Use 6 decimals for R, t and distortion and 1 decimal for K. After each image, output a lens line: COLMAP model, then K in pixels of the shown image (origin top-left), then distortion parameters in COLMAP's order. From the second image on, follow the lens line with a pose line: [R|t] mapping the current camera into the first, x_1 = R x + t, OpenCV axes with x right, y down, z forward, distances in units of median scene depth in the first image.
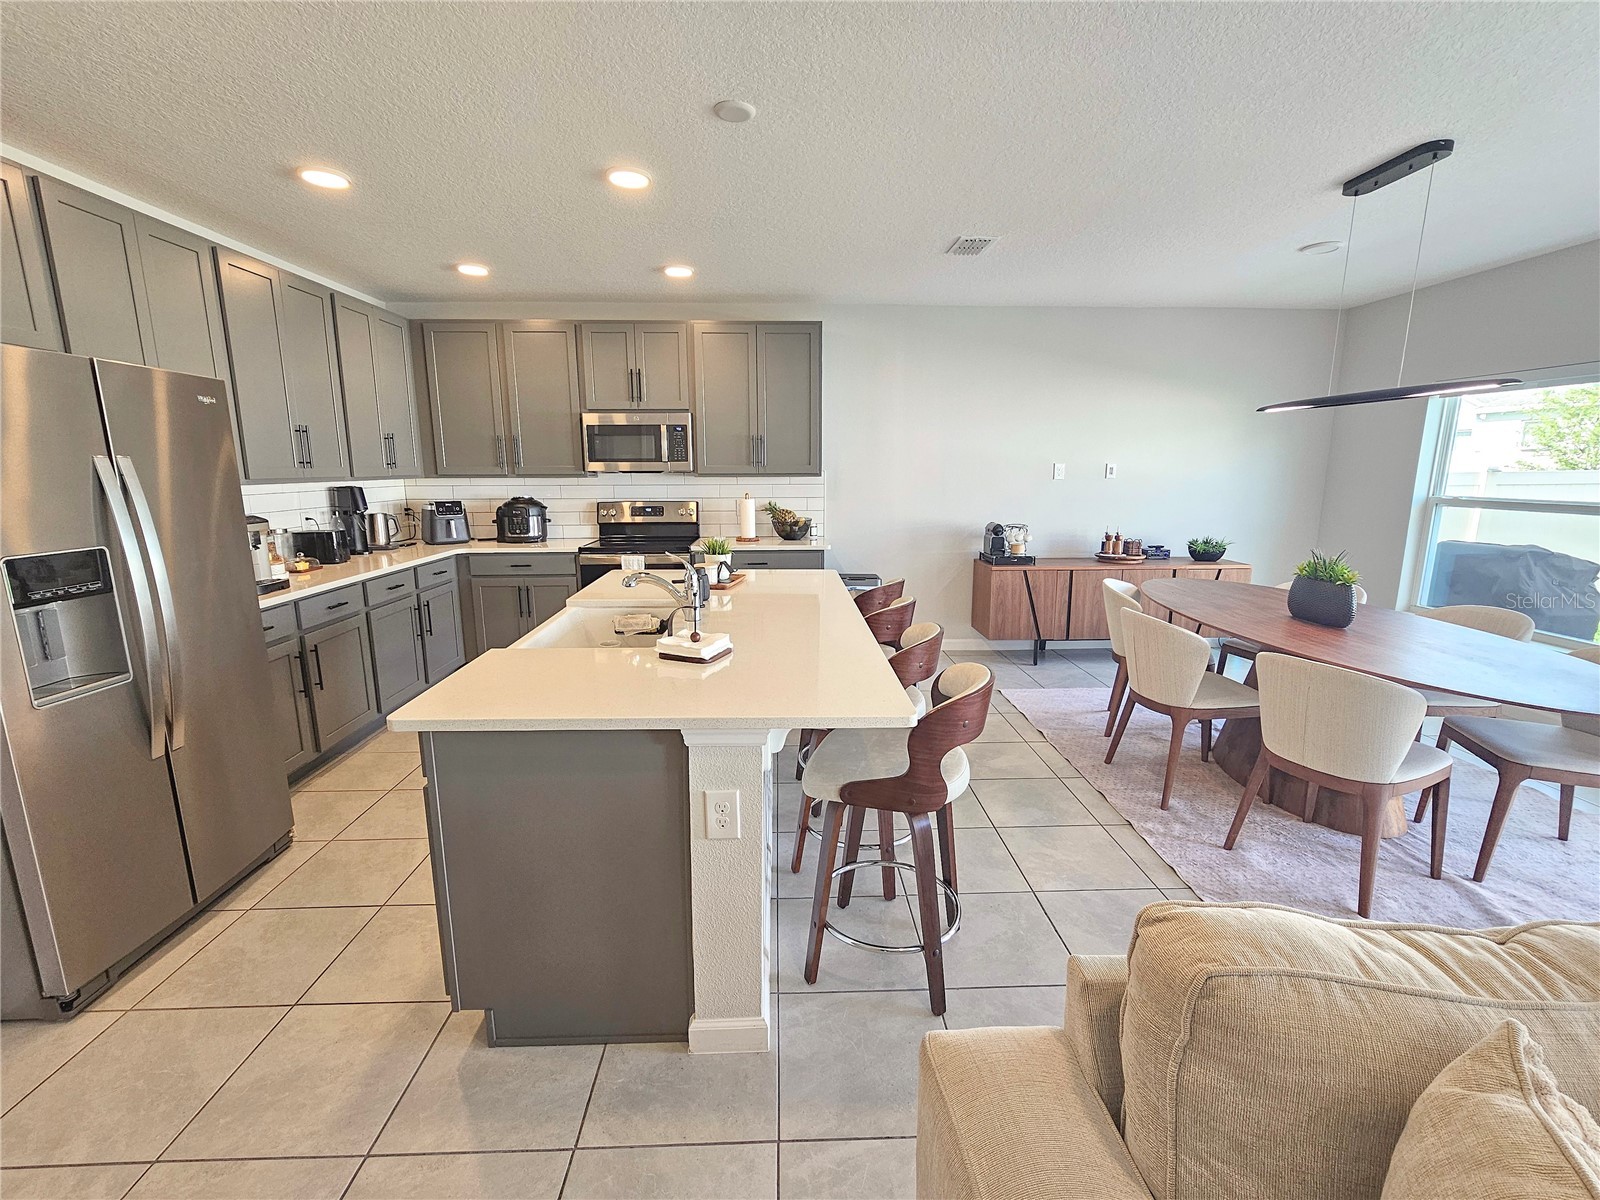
lens RADIAL K [[704.3, 0, 805.9], [0, 704.3, 602.3], [0, 0, 1]] dist [-0.002543, 0.000666]
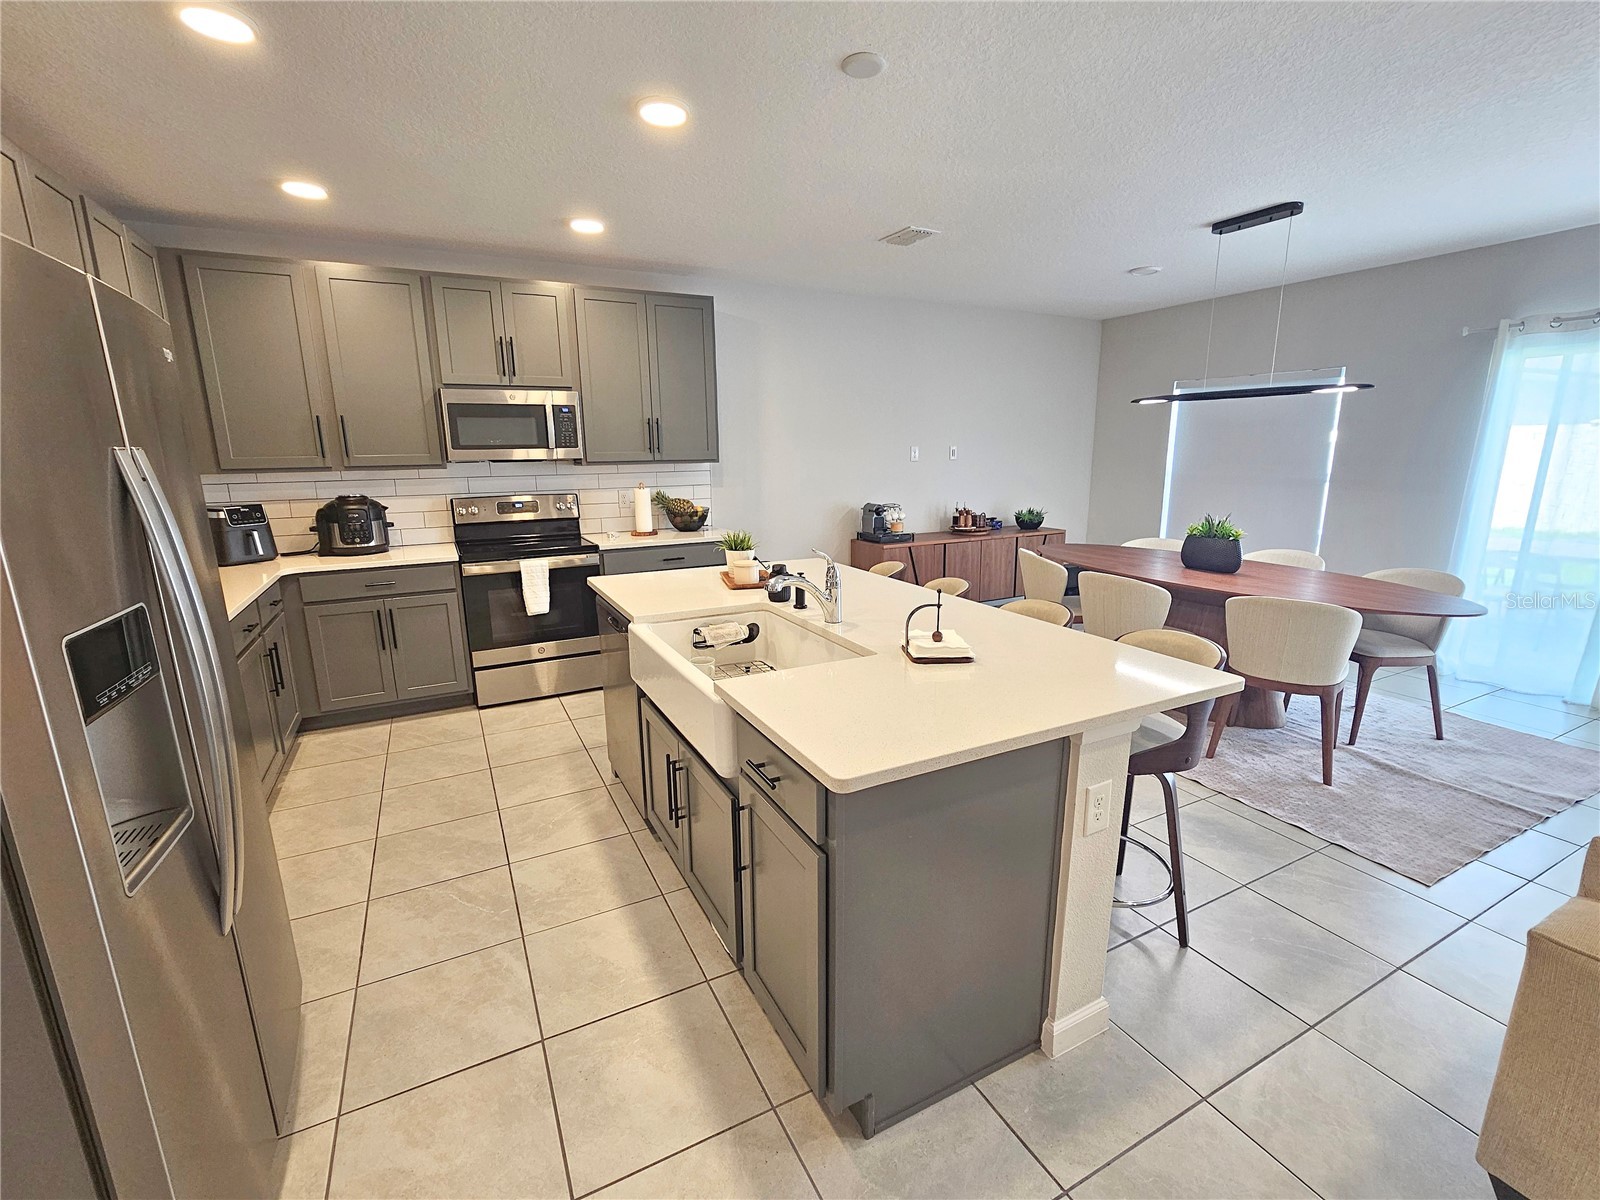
lens RADIAL K [[707.3, 0, 807.0], [0, 707.3, 600.2], [0, 0, 1]] dist [-0.002237, 0.000008]
pose [[0.903592, -0.098474, 0.416923, -0.294266], [0.090302, 0.995137, 0.039333, -0.021495], [-0.418769, 0.002107, 0.908090, 0.090038]]
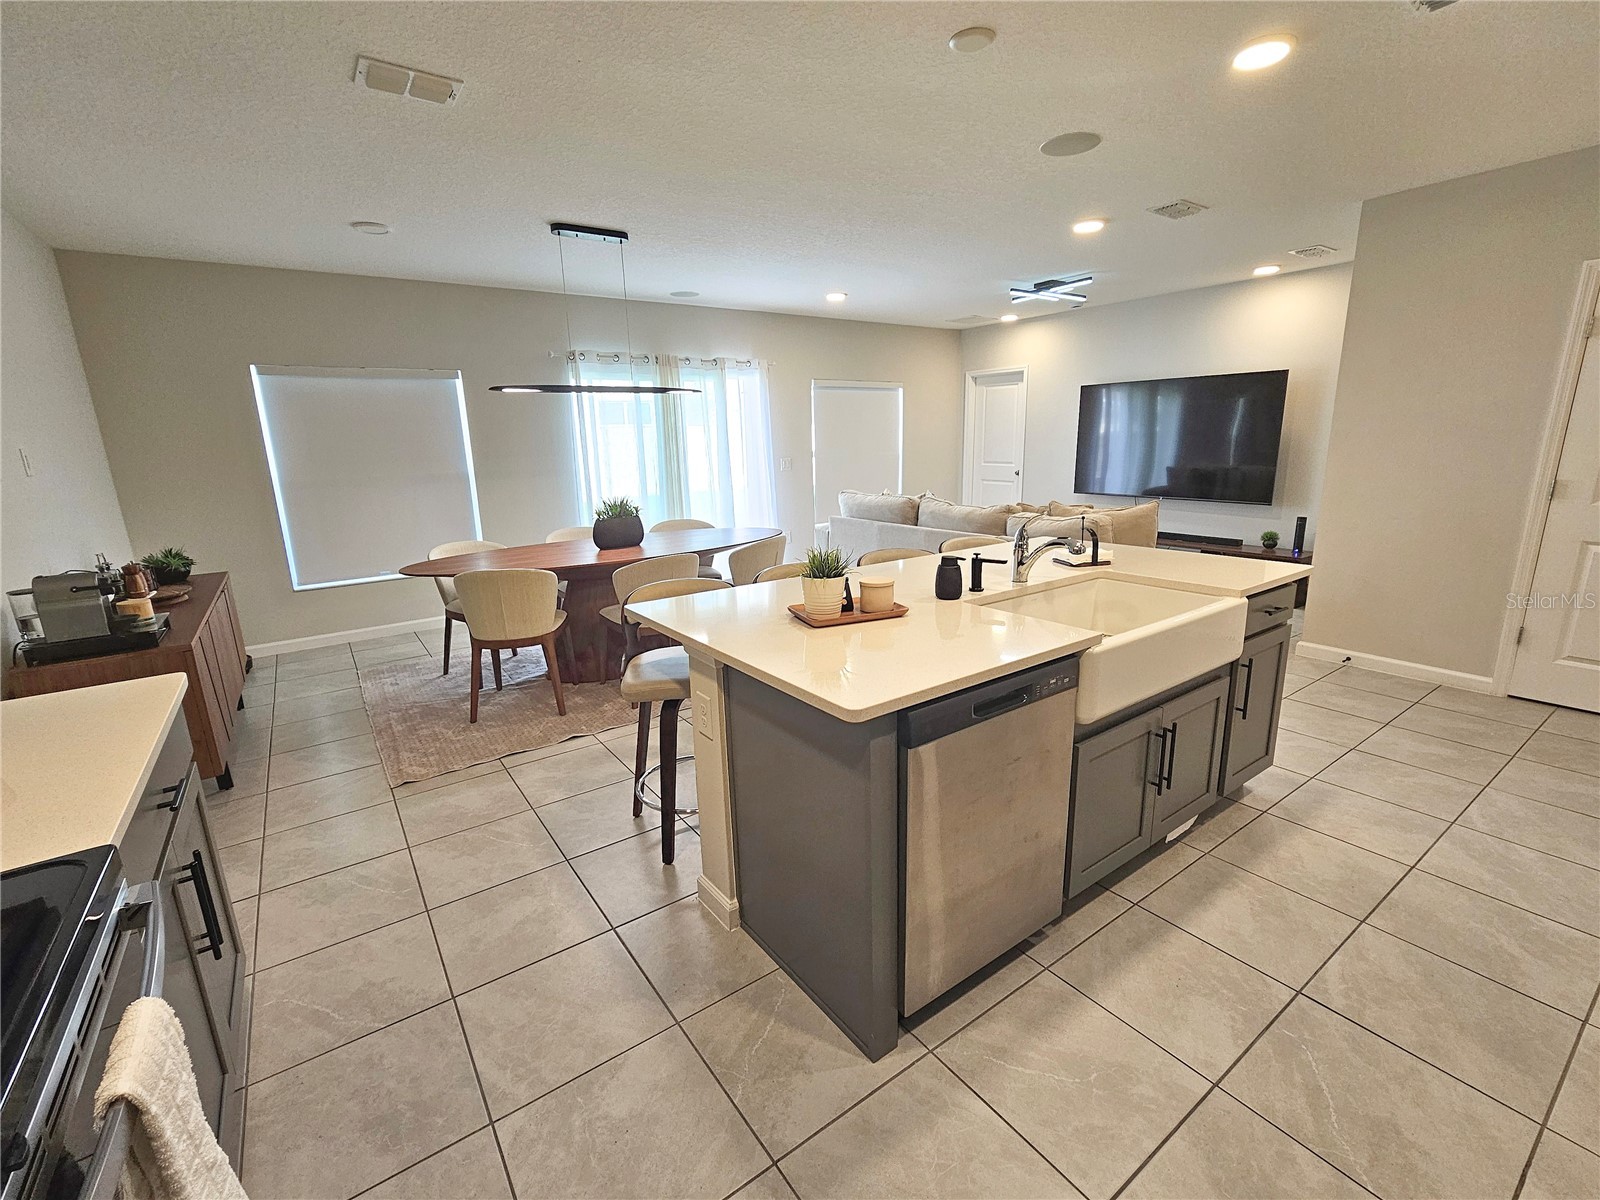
lens RADIAL K [[700.1, 0, 805.3], [0, 700.1, 601.8], [0, 0, 1]] dist [0.003467, 0.000927]
pose [[-0.548394, -0.182878, 0.815978, -0.412674], [0.187434, 0.924083, 0.333075, -0.171662], [-0.814944, 0.335598, -0.472484, 0.885103]]
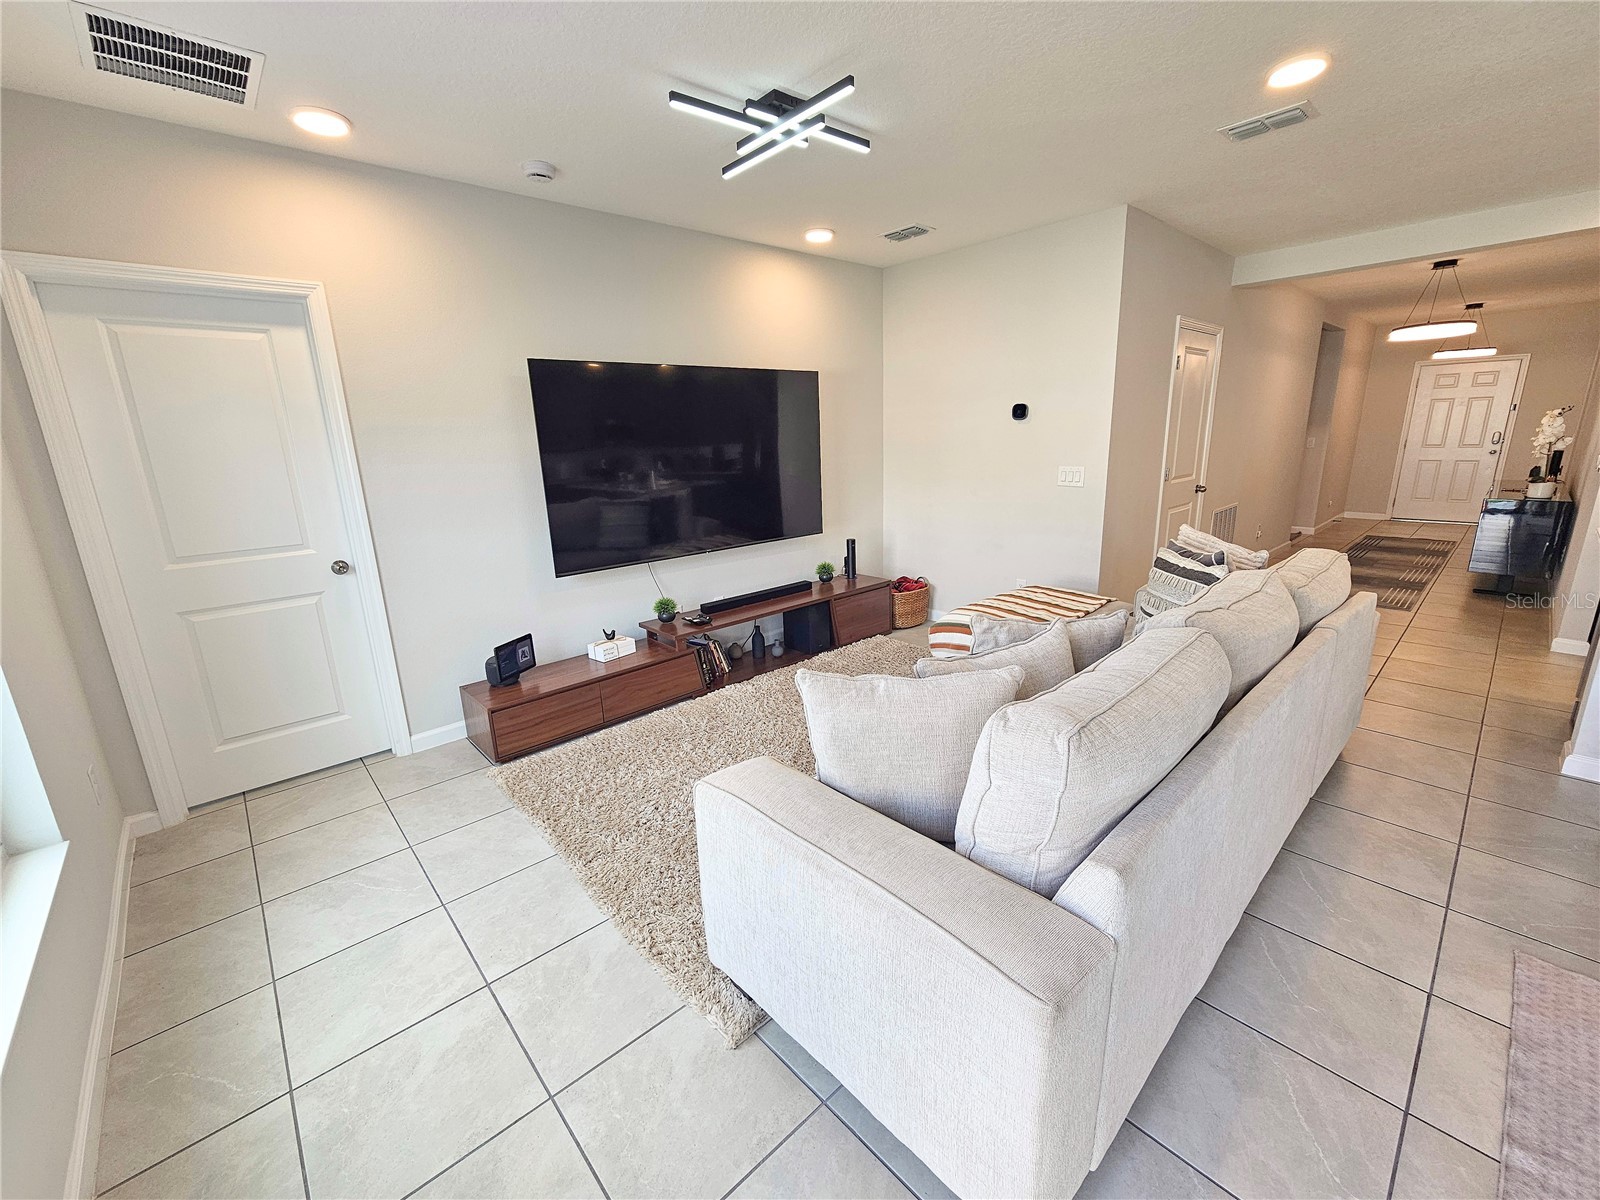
lens RADIAL K [[660.0, 0, 800.6], [0, 660.0, 596.9], [0, 0, 1]] dist [0.000295, 0.001016]
pose [[-0.766245, 0.180133, -0.616783, 0.778863], [-0.095258, 0.917447, 0.386285, -0.056778], [0.635449, 0.354743, -0.685830, 0.282350]]
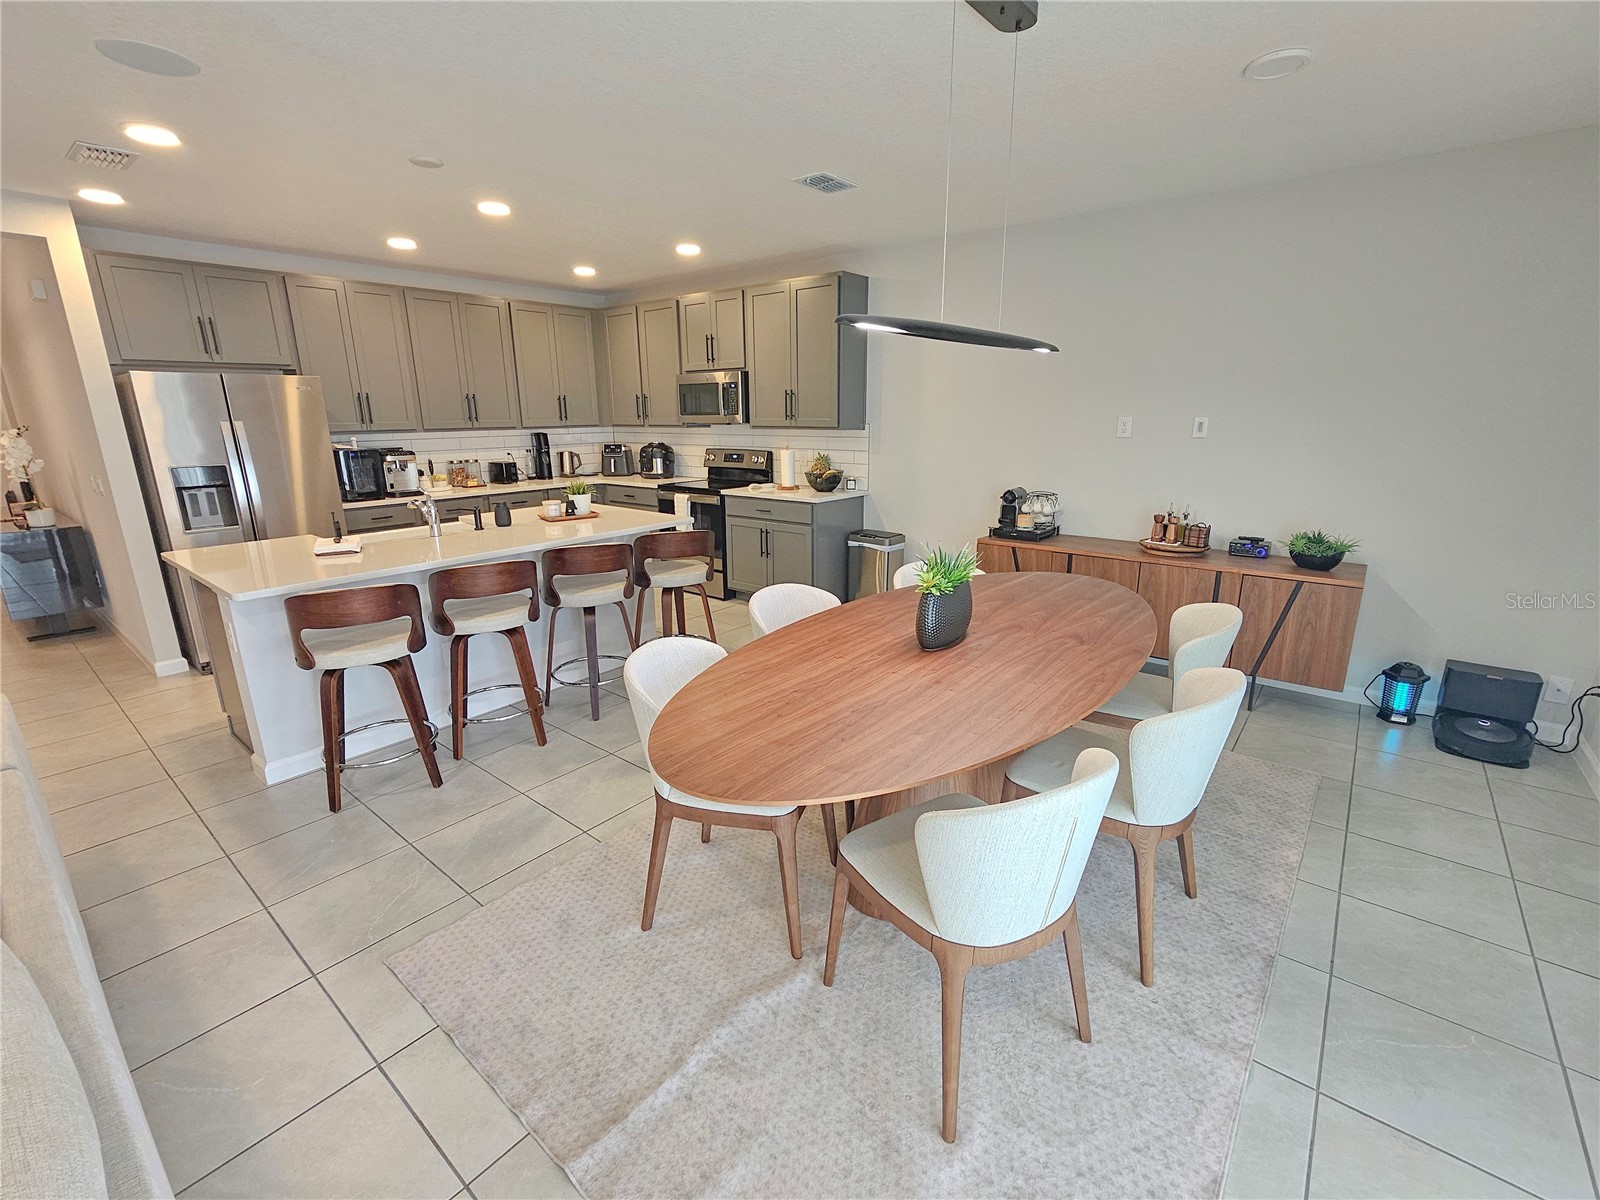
lens RADIAL K [[707.3, 0, 801.7], [0, 707.3, 601.1], [0, 0, 1]] dist [-0.002904, -0.001243]
pose [[0.745360, 0.170553, -0.644477, 0.689324], [-0.120905, 0.985273, 0.120909, -0.054737], [0.655607, -0.012200, 0.755003, 0.206266]]
